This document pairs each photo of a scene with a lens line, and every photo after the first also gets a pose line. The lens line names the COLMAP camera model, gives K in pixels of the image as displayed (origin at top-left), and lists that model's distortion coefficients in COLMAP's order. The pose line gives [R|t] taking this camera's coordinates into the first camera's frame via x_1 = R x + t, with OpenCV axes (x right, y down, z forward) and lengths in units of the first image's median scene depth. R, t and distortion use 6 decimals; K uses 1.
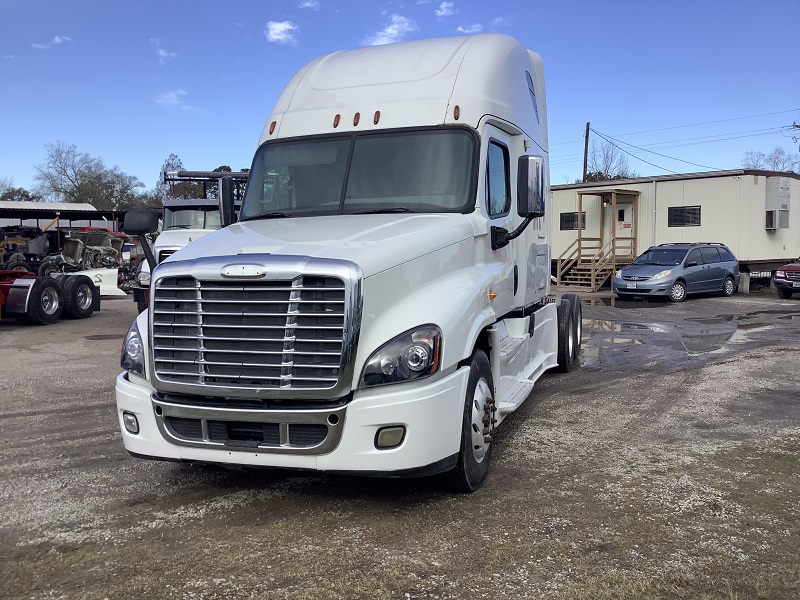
lens RADIAL K [[723.1, 0, 400.0], [0, 723.1, 300.0], [0, 0, 1]] dist [0.119542, -0.235549]
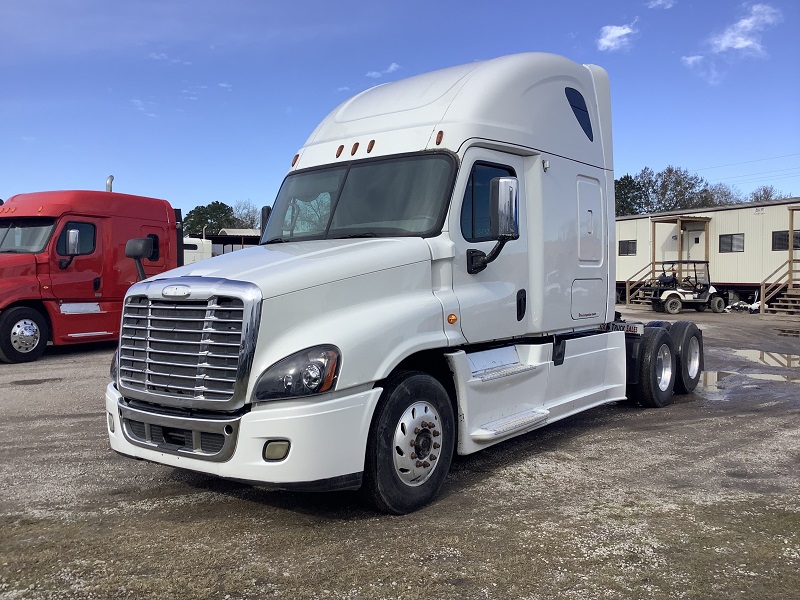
lens RADIAL K [[732.1, 0, 404.1], [0, 732.1, 297.0], [0, 0, 1]] dist [0.119224, -0.237238]
pose [[0.949296, 0.014461, -0.314050, 0.427285], [-0.025304, 0.999215, -0.030477, -0.004936], [0.313362, 0.036878, 0.948917, 0.028216]]
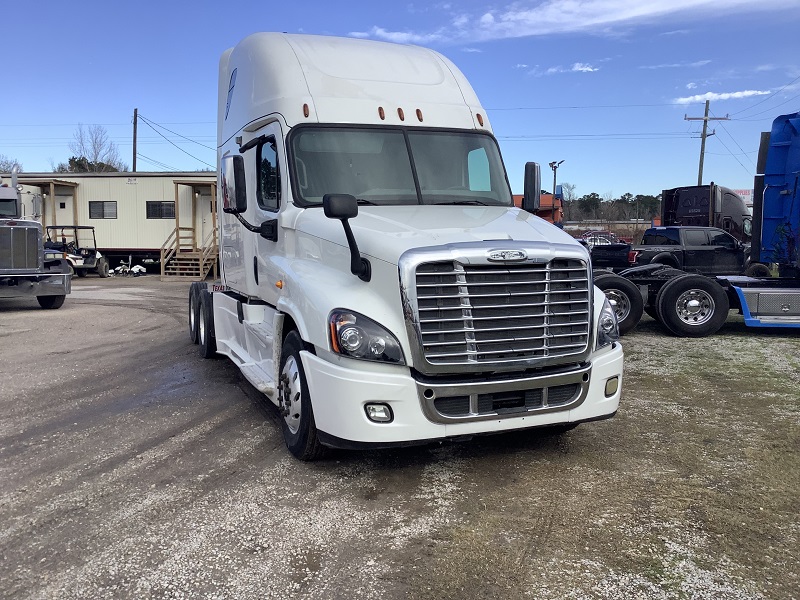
lens RADIAL K [[723.1, 0, 400.0], [0, 723.1, 300.0], [0, 0, 1]] dist [0.119542, -0.235549]
pose [[0.746094, -0.044638, 0.664343, -0.965625], [0.036392, 0.998993, 0.026254, -0.006188], [-0.664845, 0.004589, 0.746967, 0.256450]]
